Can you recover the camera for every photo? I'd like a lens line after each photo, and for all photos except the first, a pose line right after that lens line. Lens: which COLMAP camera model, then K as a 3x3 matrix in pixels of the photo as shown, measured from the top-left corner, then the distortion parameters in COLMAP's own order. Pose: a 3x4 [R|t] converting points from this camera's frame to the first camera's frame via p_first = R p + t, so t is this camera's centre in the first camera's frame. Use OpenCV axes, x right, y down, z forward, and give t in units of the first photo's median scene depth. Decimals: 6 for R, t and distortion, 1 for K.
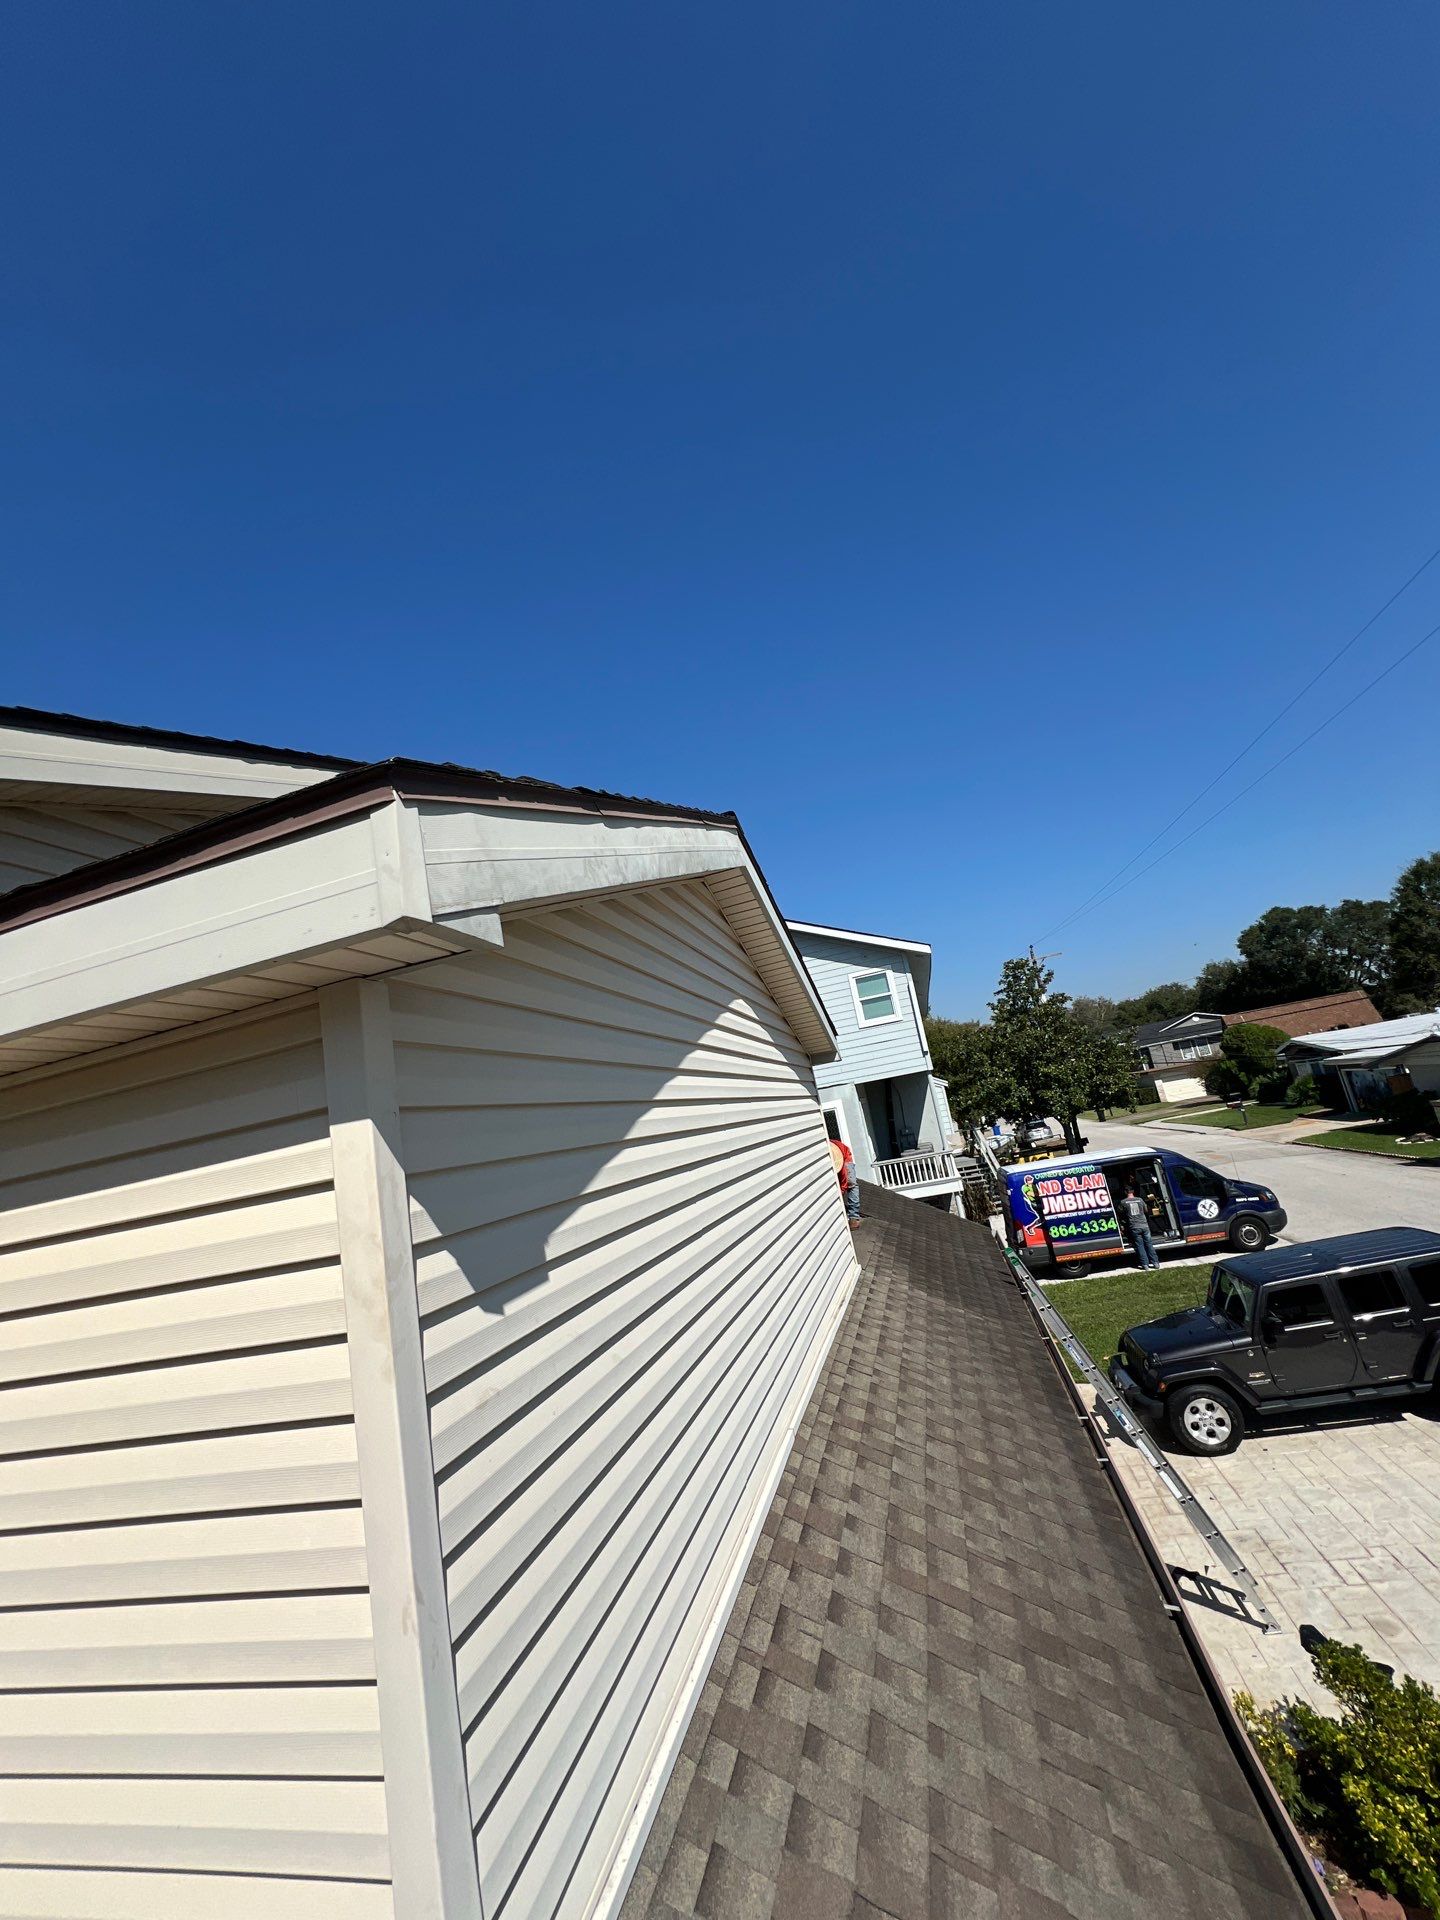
lens RADIAL K [[769.3, 0, 719.6], [0, 769.3, 963.0], [0, 0, 1]] dist [-0.001332, -0.000324]
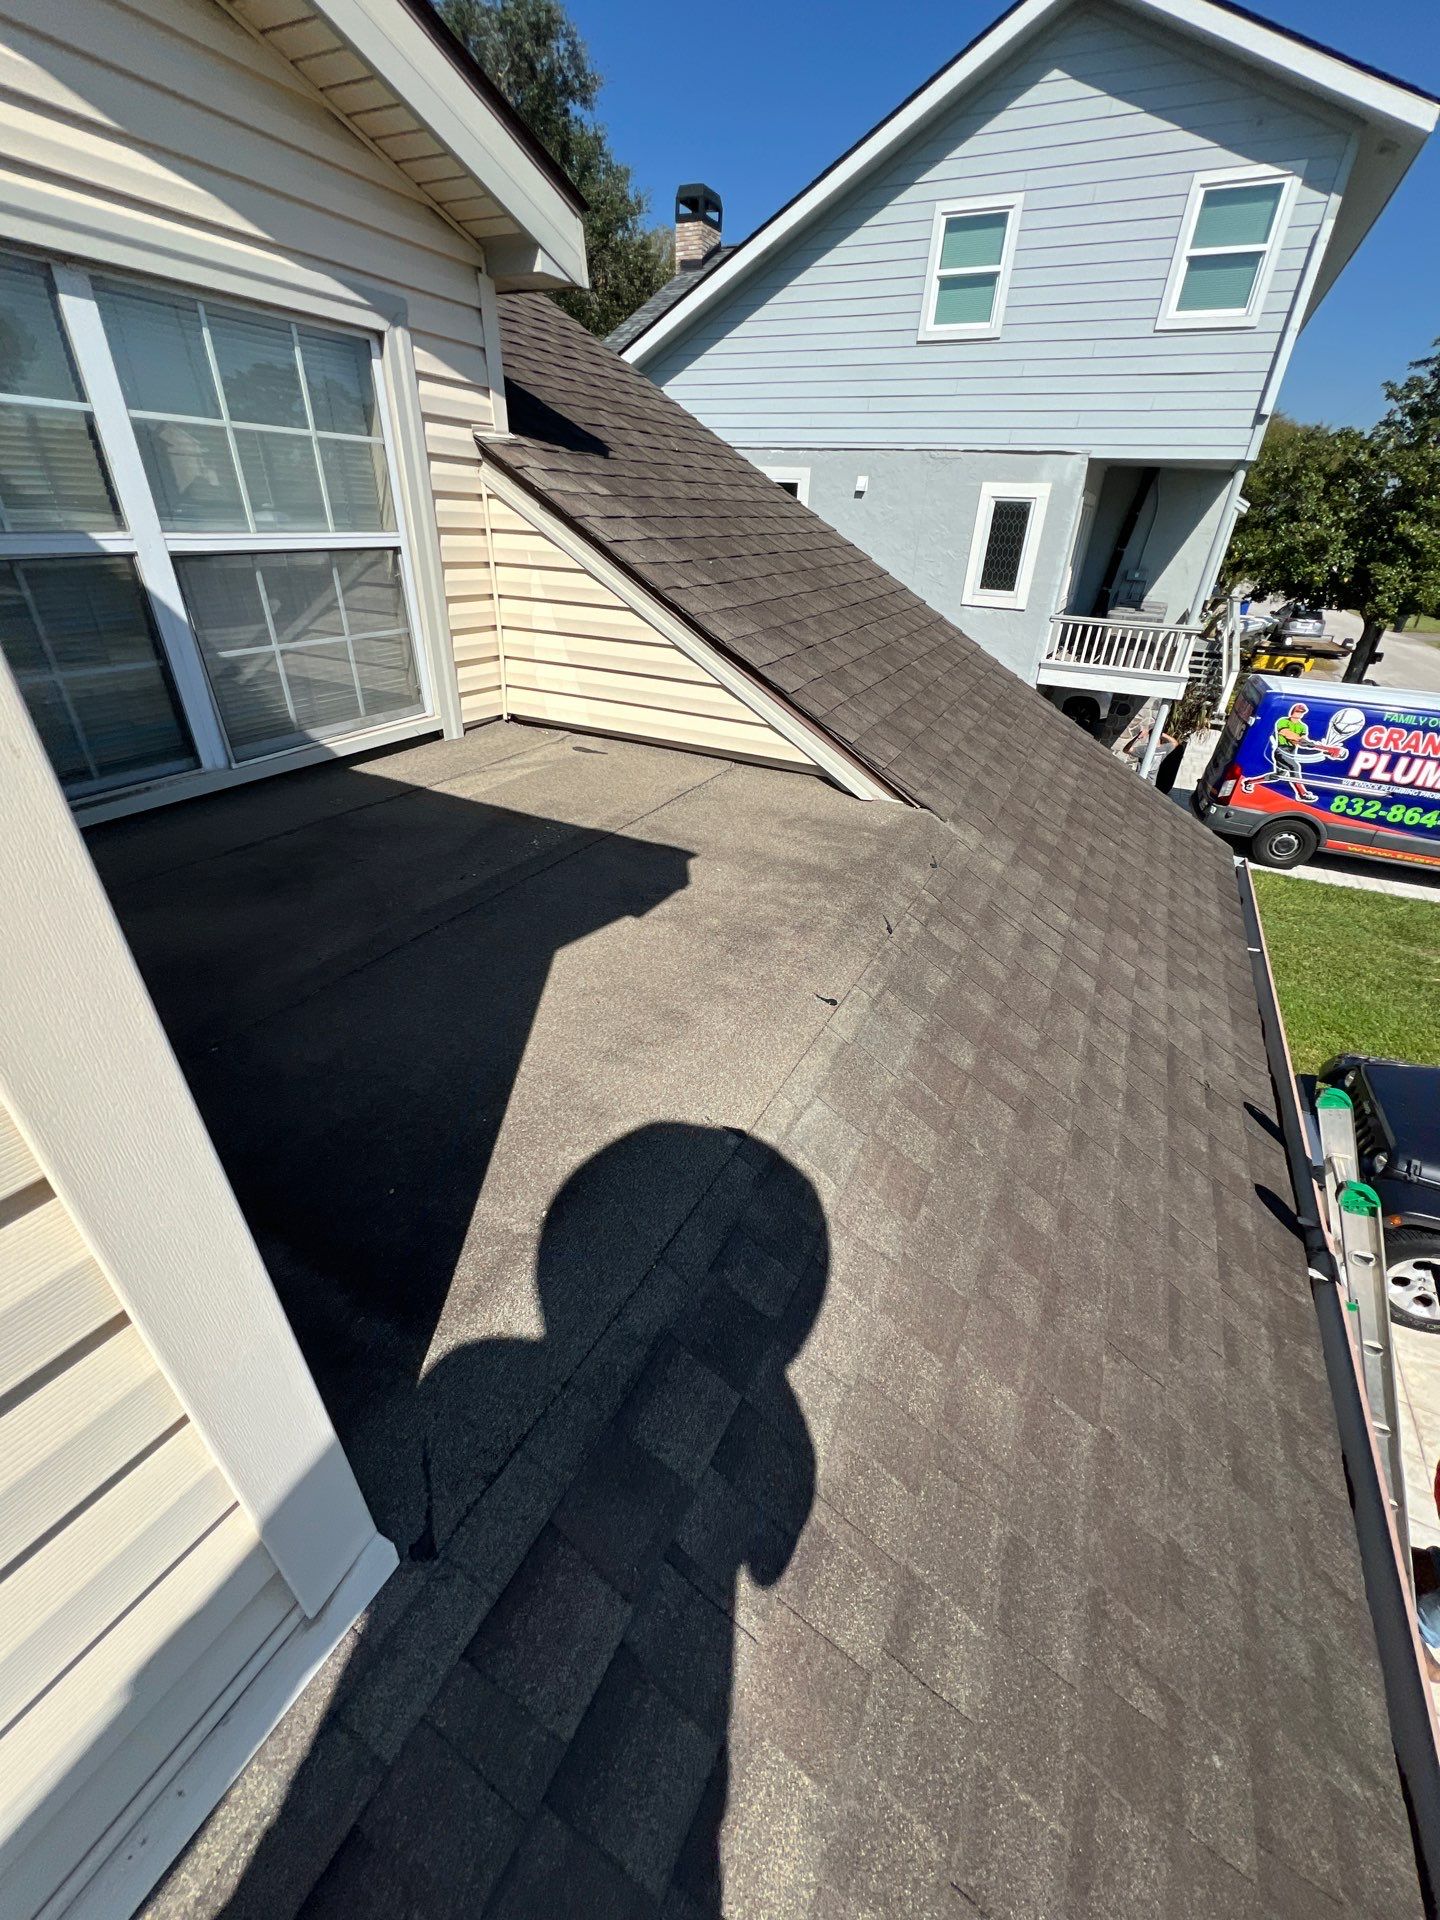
lens RADIAL K [[769.3, 0, 722.8], [0, 769.3, 955.6], [0, 0, 1]] dist [-0.001332, -0.000324]
pose [[0.954173, 0.290447, -0.072074, 0.073952], [-0.163394, 0.707418, 0.687650, 0.079855], [0.250712, -0.644360, 0.722456, 0.338382]]
